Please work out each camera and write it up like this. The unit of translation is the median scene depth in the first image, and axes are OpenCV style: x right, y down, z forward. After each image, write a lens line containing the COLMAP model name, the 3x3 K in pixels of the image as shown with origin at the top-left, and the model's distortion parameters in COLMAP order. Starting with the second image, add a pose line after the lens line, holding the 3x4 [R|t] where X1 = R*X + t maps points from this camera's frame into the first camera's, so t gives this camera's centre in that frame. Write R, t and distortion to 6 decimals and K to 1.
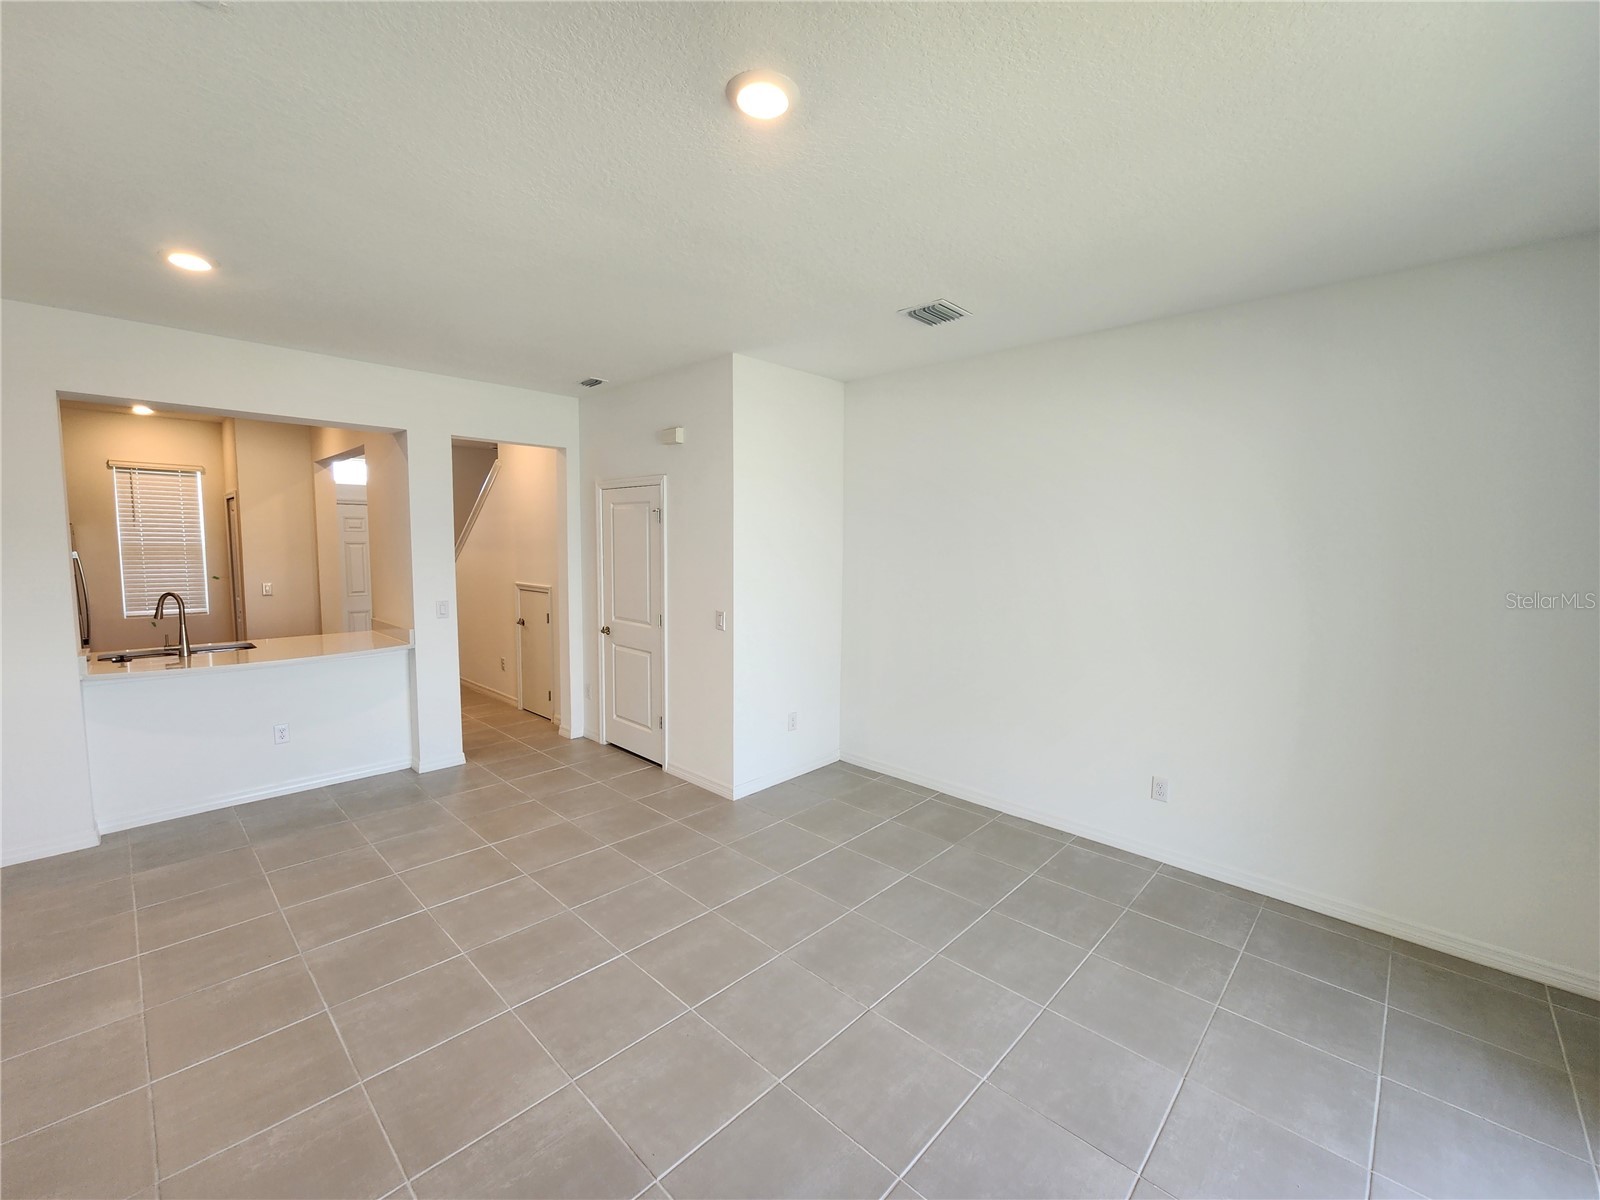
lens RADIAL K [[661.8, 0, 808.4], [0, 661.8, 594.0], [0, 0, 1]] dist [-0.002322, 0.000707]
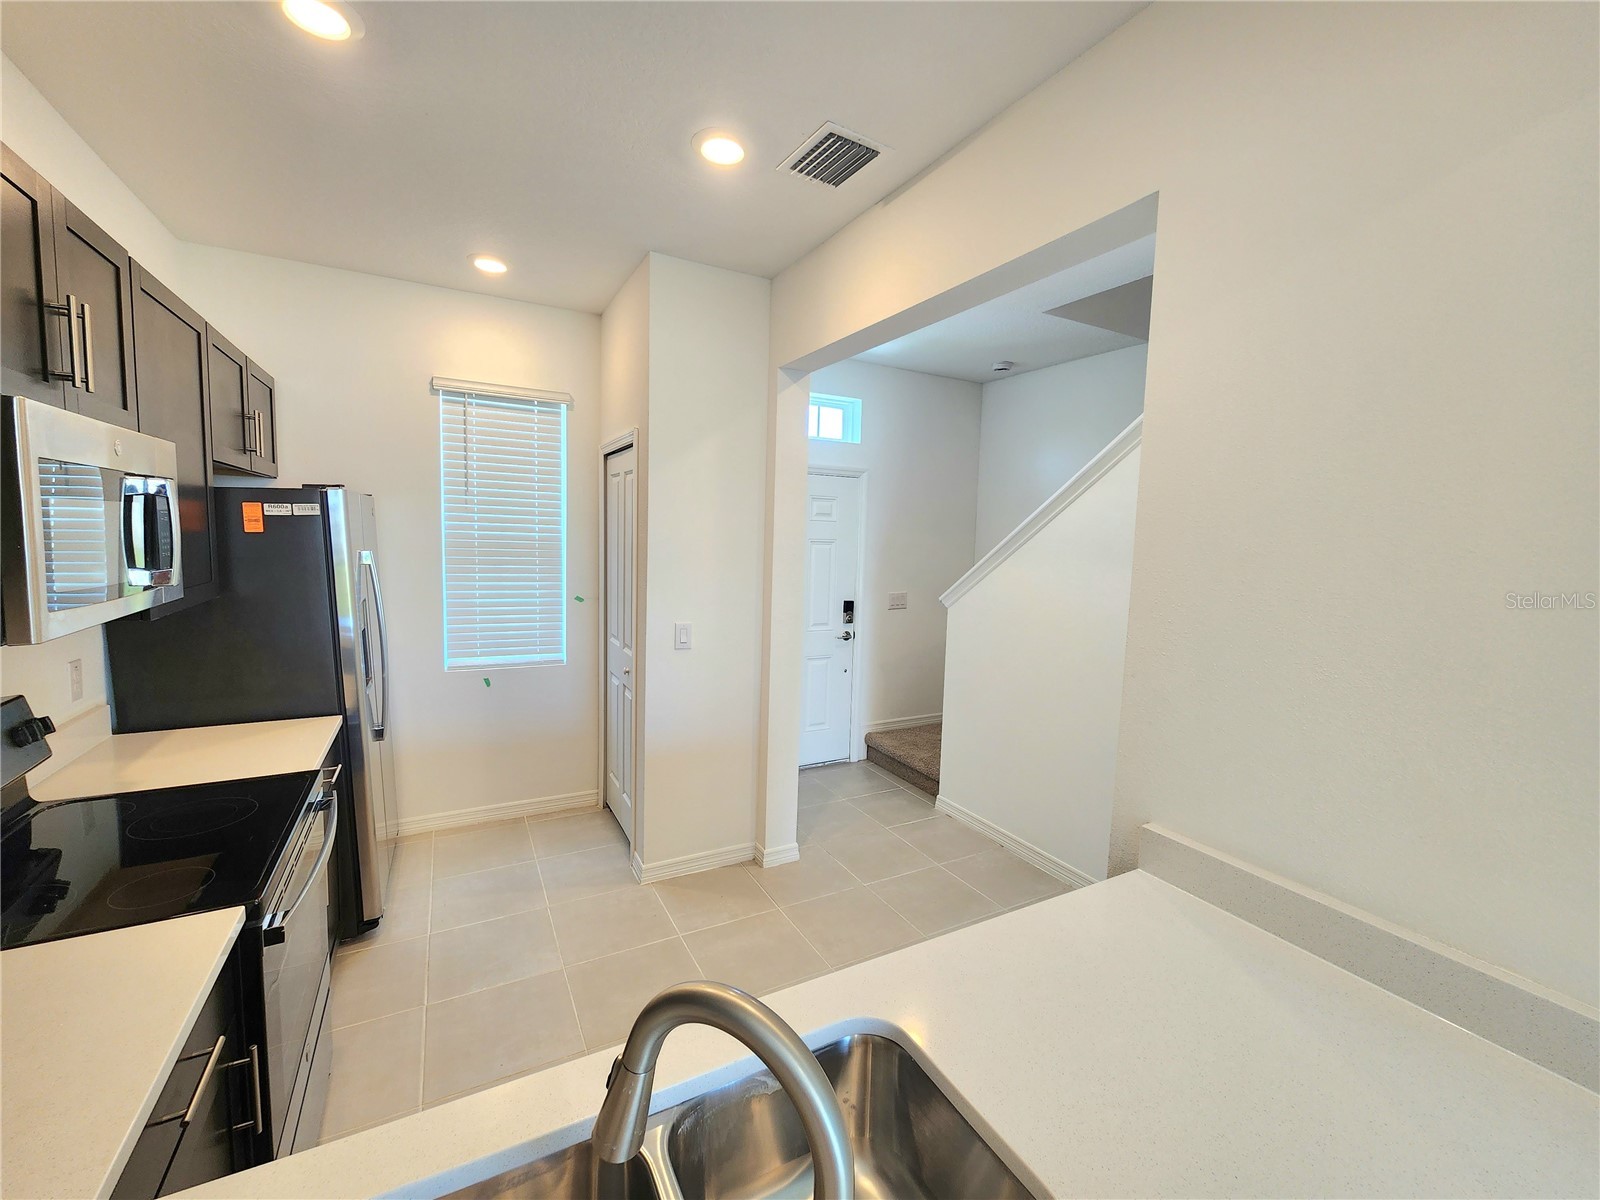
lens RADIAL K [[661.8, 0, 802.5], [0, 661.8, 592.4], [0, 0, 1]] dist [-0.002322, 0.000707]
pose [[0.951424, 0.046553, -0.304343, -0.804034], [-0.046561, 0.998889, 0.007234, -0.062303], [0.304341, 0.007288, 0.952535, 0.774870]]
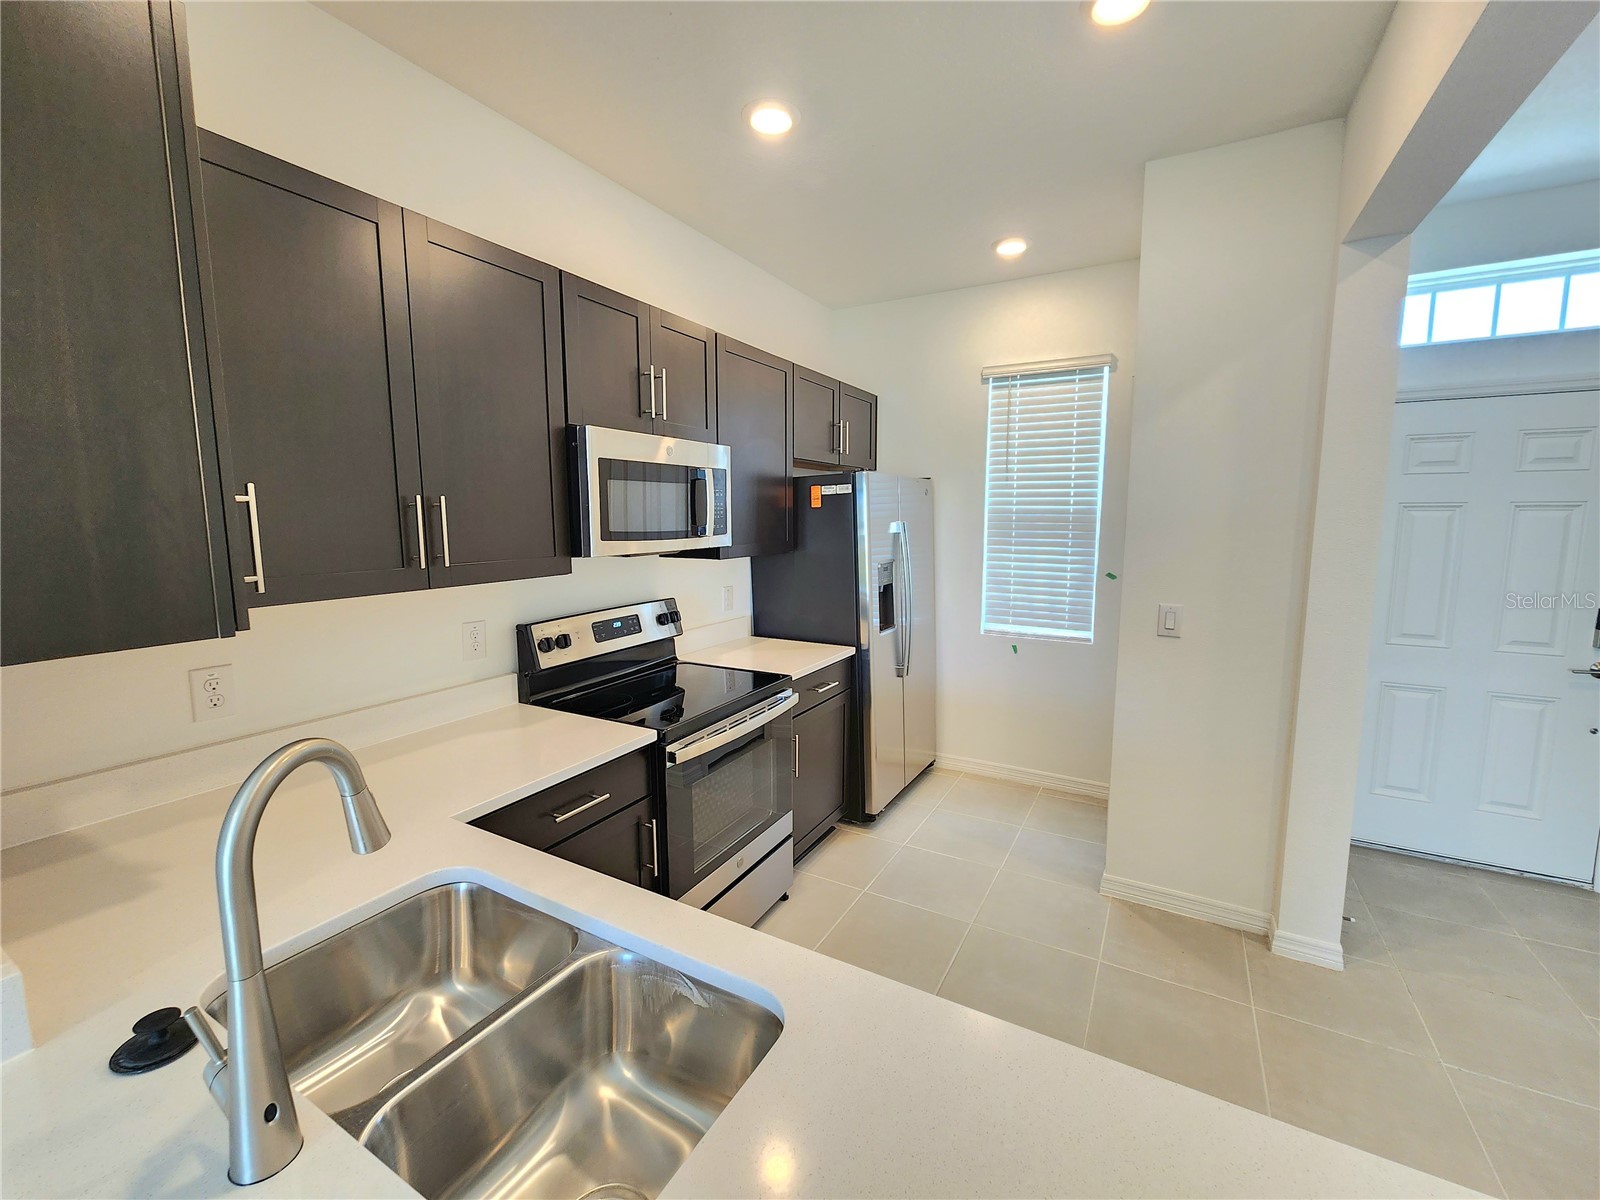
lens RADIAL K [[661.8, 0, 808.1], [0, 661.8, 592.1], [0, 0, 1]] dist [-0.002322, 0.000707]
pose [[0.244870, 0.105034, -0.963850, -0.671326], [-0.077494, 0.993055, 0.088528, -0.057266], [0.966454, 0.053015, 0.251309, 0.940598]]
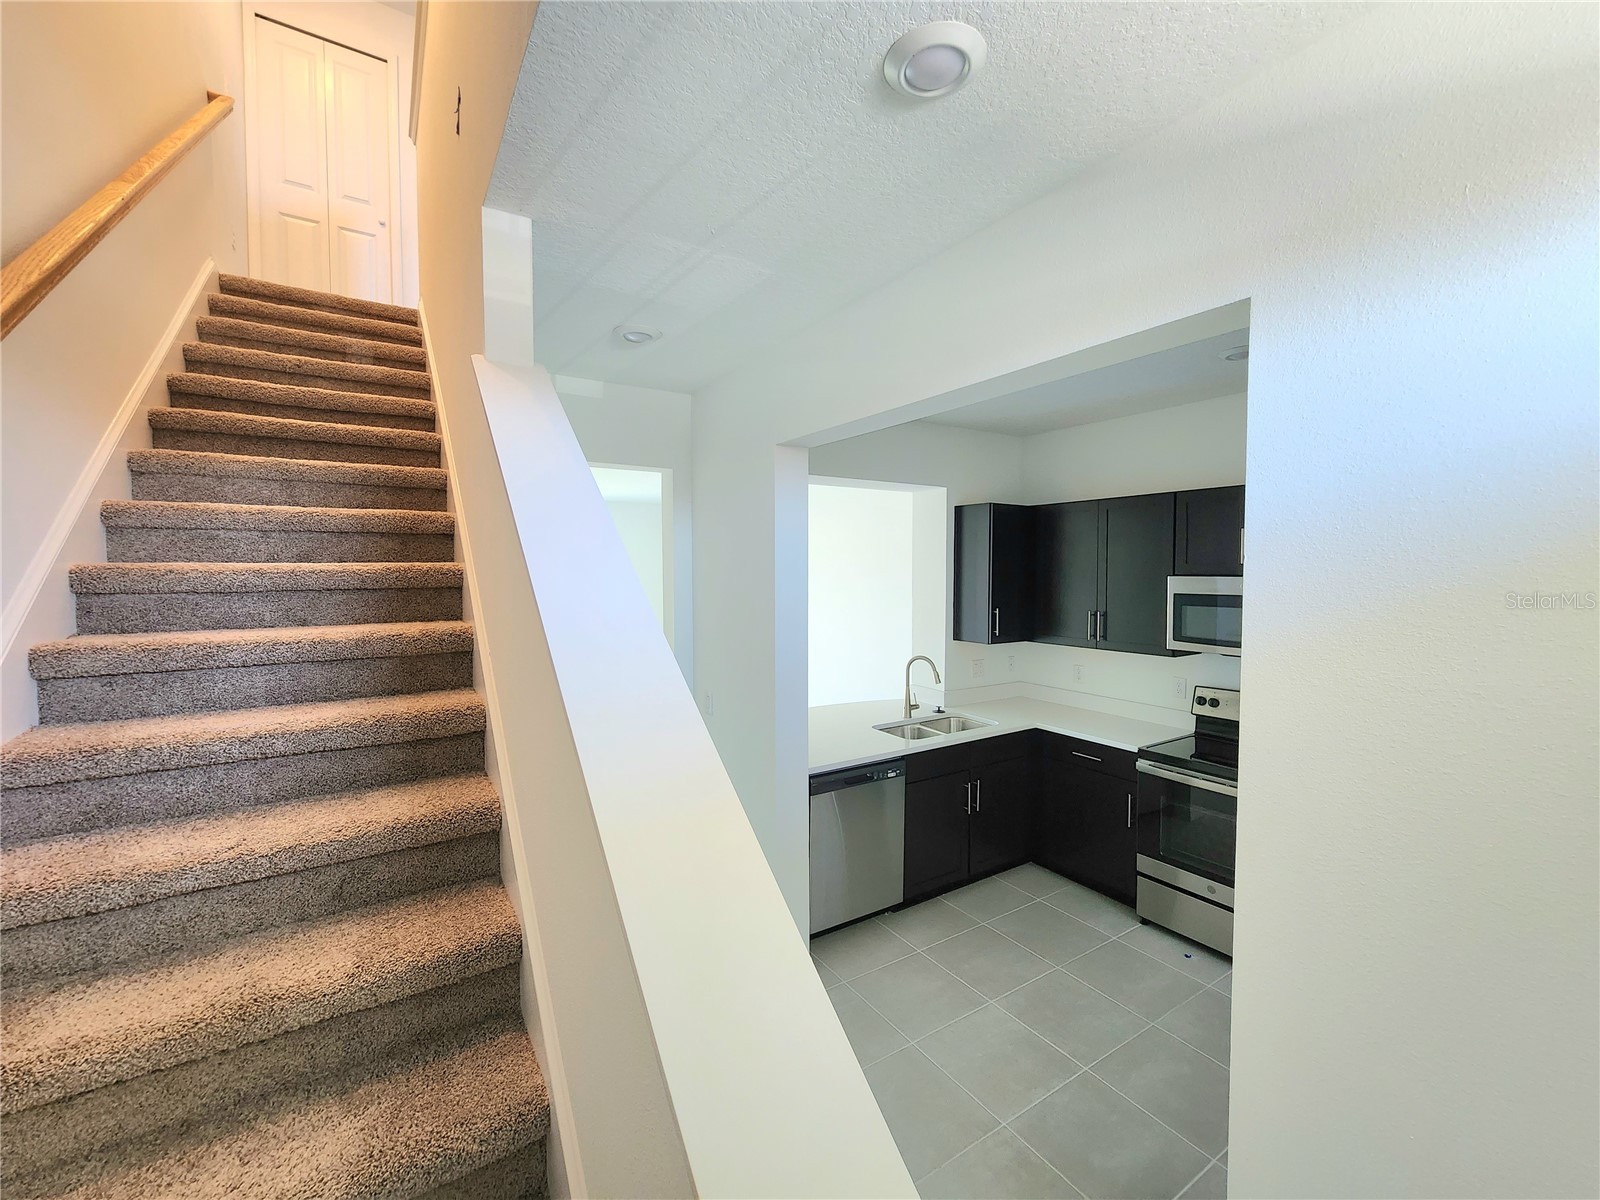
lens RADIAL K [[661.8, 0, 801.5], [0, 661.8, 594.4], [0, 0, 1]] dist [-0.002322, 0.000707]
pose [[-0.970441, -0.017793, 0.240682, -0.894119], [0.011858, 0.992559, 0.121189, -0.189666], [-0.241047, 0.120461, -0.963008, 1.735246]]
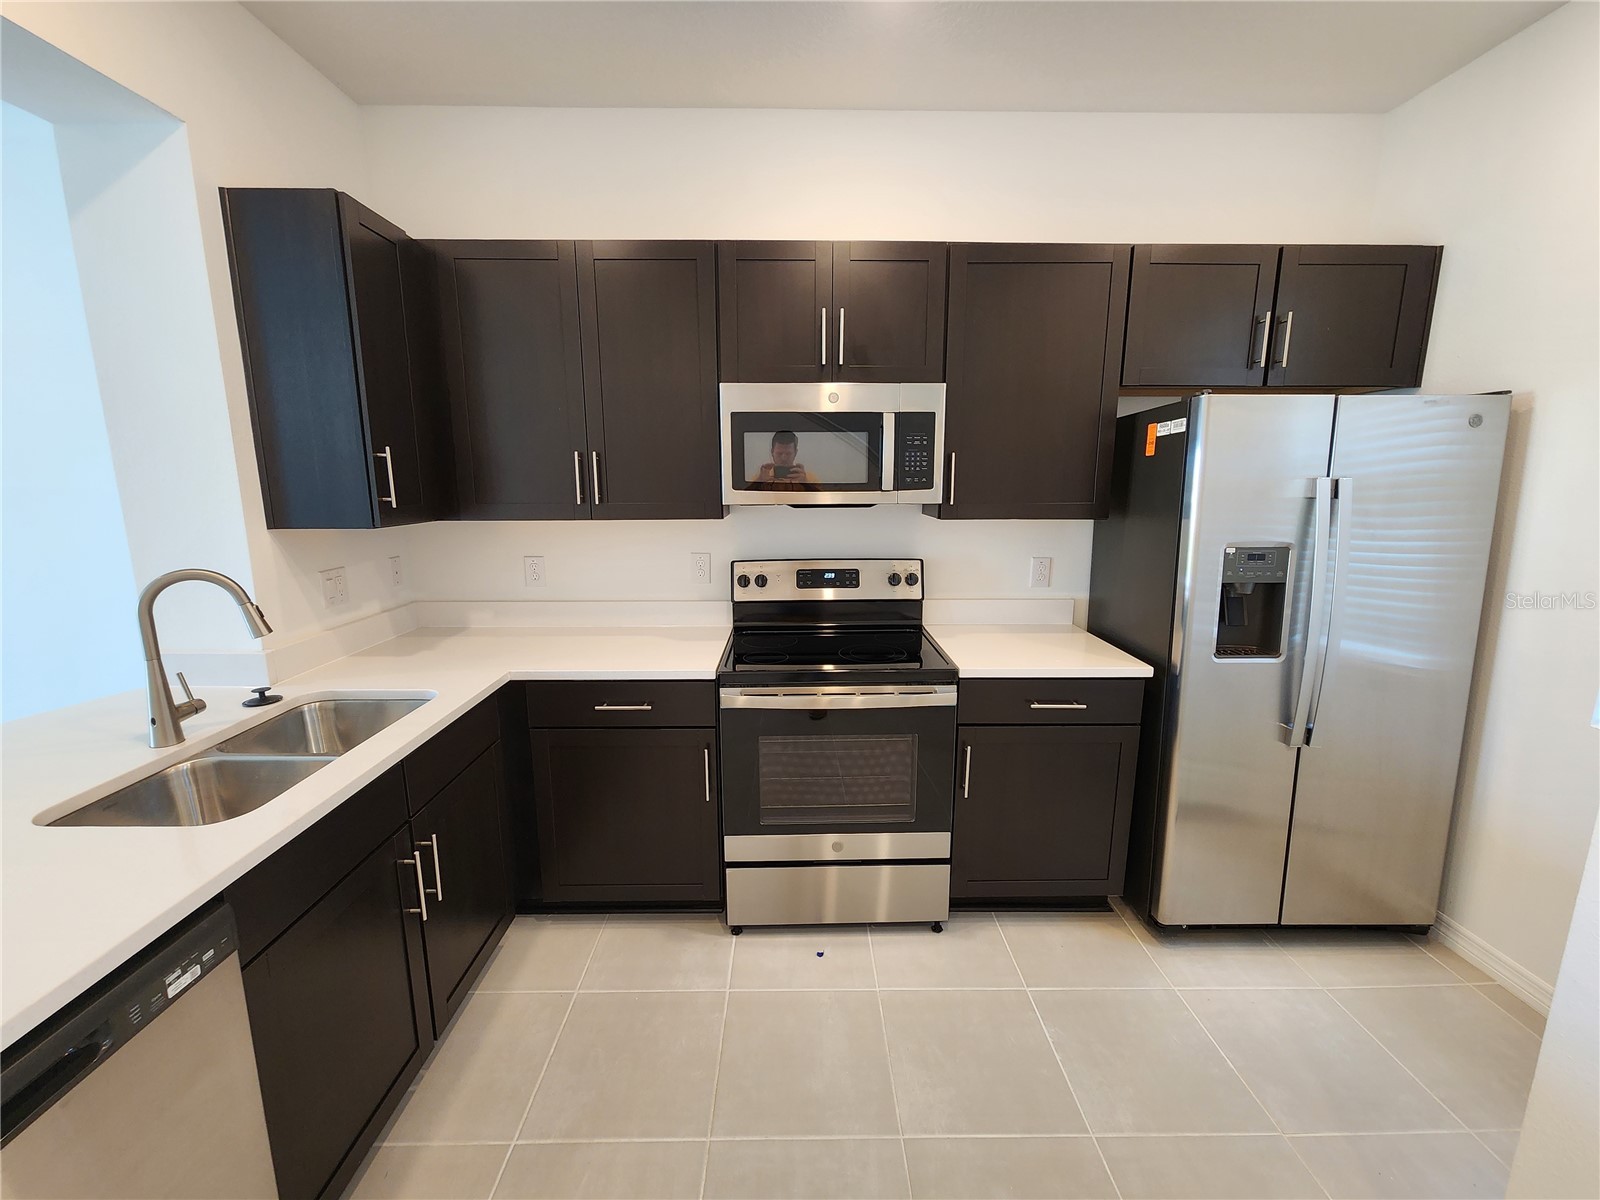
lens RADIAL K [[661.8, 0, 808.3], [0, 661.8, 592.5], [0, 0, 1]] dist [-0.002322, 0.000707]
pose [[-0.714445, 0.115834, -0.690037, -0.830493], [-0.063907, 0.971276, 0.229213, -0.082090], [0.696767, 0.207858, -0.686521, 1.291212]]
